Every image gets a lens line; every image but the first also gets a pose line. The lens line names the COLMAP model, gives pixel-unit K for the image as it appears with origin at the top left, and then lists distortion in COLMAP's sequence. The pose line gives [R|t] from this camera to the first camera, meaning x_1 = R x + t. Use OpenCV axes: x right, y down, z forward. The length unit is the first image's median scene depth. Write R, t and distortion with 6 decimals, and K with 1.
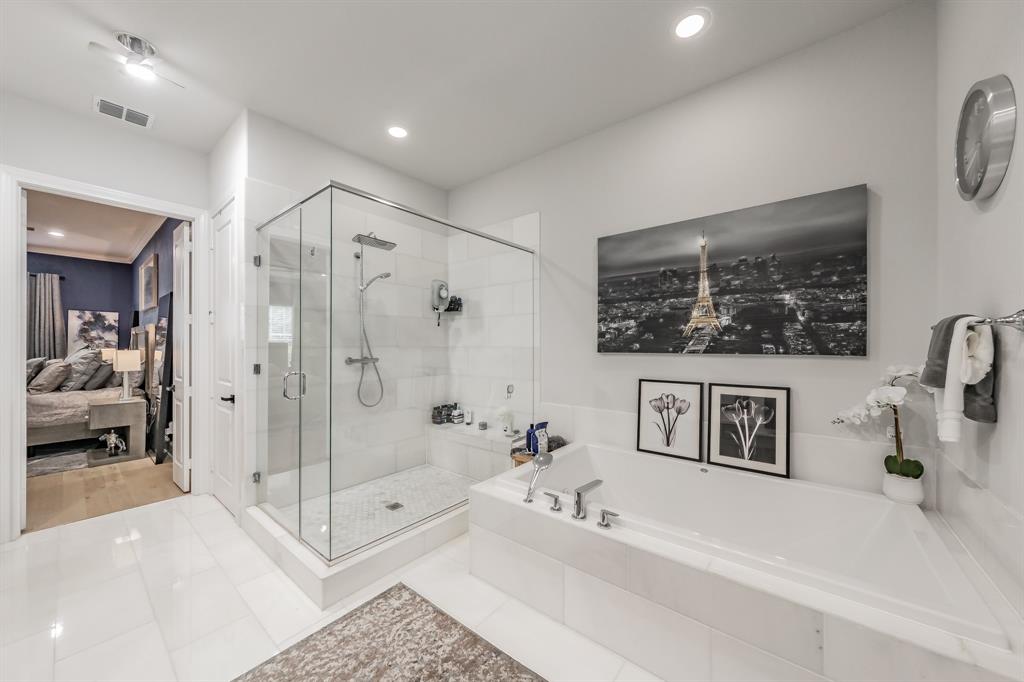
lens RADIAL K [[359.2, 0, 506.6], [0, 359.2, 342.8], [0, 0, 1]] dist [0.001893, 0.000564]
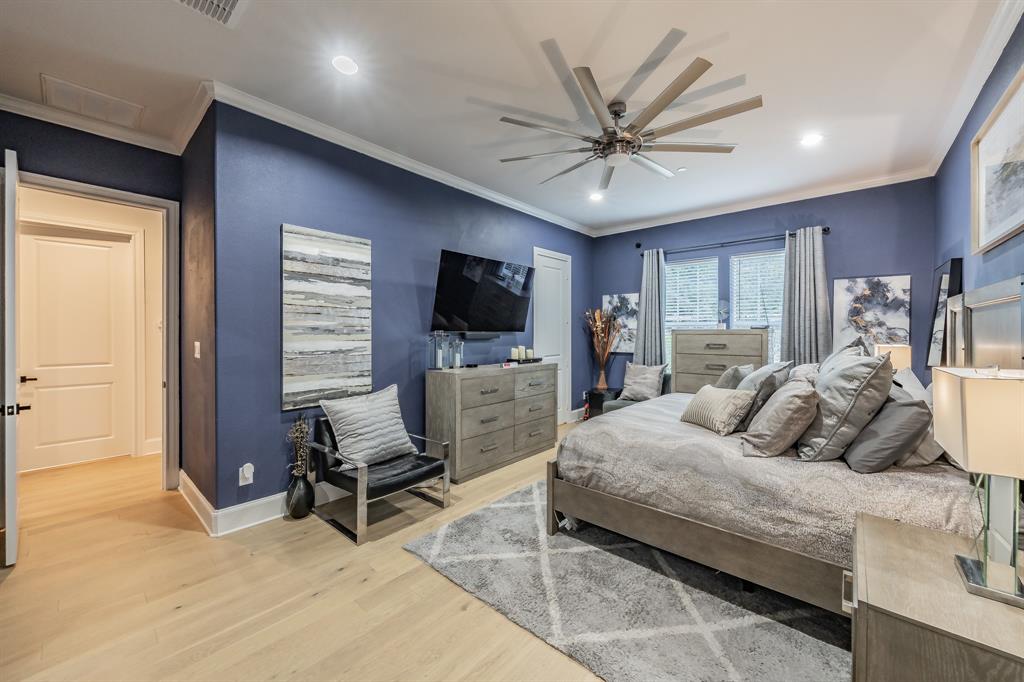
lens RADIAL K [[379.1, 0, 525.5], [0, 379.1, 336.5], [0, 0, 1]] dist [-0.002171, 0.000807]
pose [[-0.018960, 0.011537, -0.999754, -0.750616], [0.009367, 0.999892, 0.011361, -0.006691], [0.999776, -0.009149, -0.019066, 0.654164]]
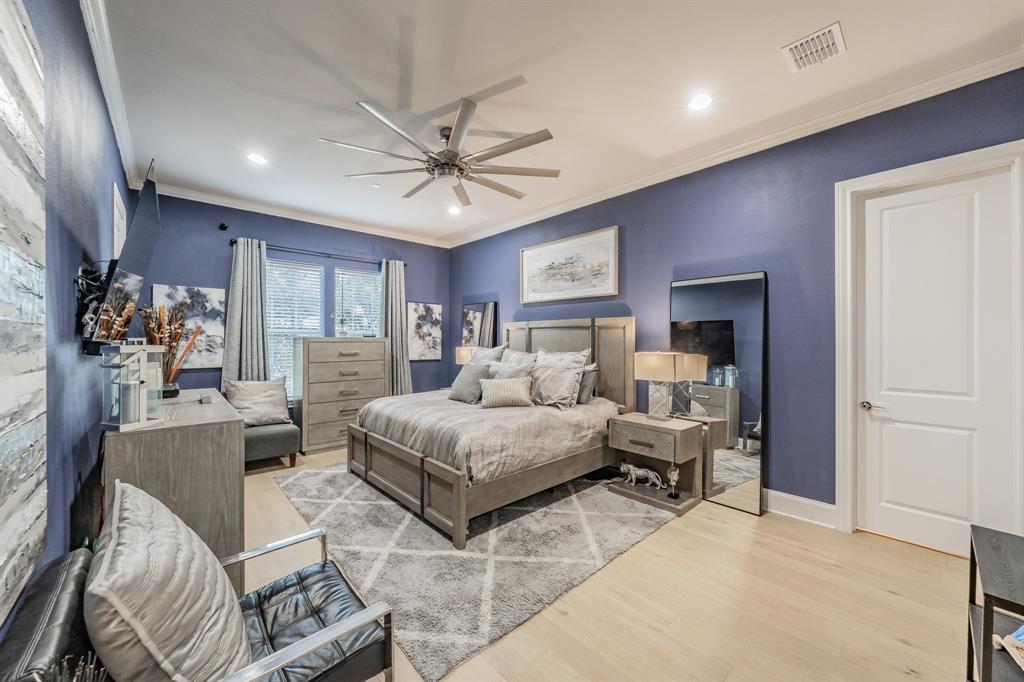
lens RADIAL K [[379.1, 0, 510.3], [0, 379.1, 341.8], [0, 0, 1]] dist [-0.002171, 0.000807]
pose [[0.987405, 0.000766, -0.158211, -1.140735], [0.001747, 0.999874, 0.015746, -0.012599], [0.158203, -0.015824, 0.987280, 0.172796]]
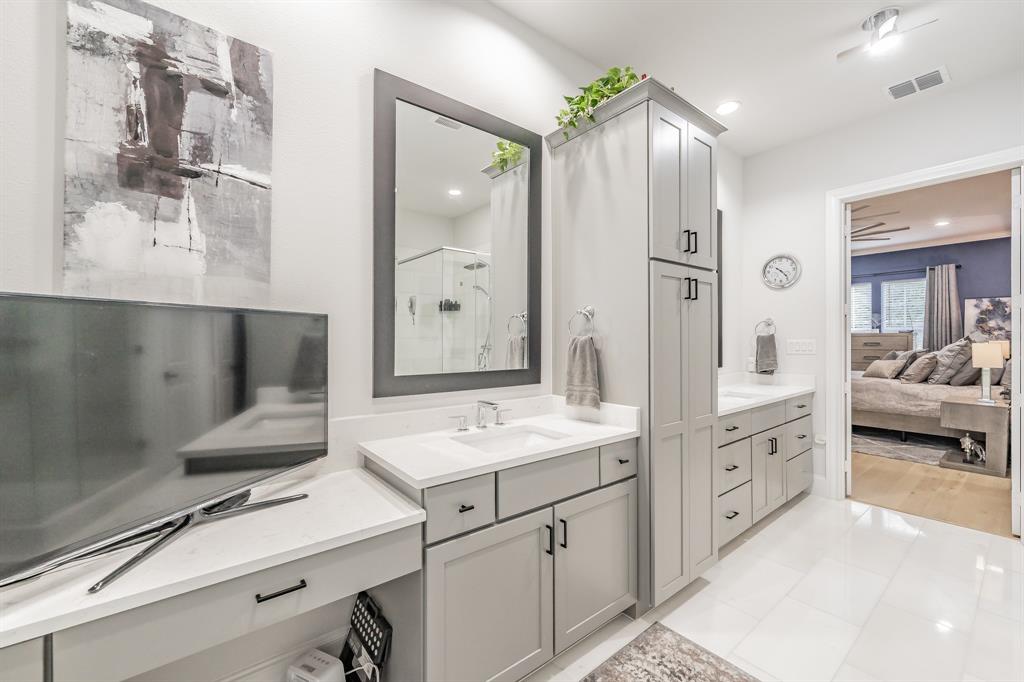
lens RADIAL K [[404.9, 0, 517.0], [0, 404.9, 343.0], [0, 0, 1]] dist [0.000914, 0.000127]
pose [[-0.219423, 0.011239, -0.975565, 0.098027], [0.010594, 0.999902, 0.009137, 0.000779], [0.975572, -0.008330, -0.219521, 0.129676]]
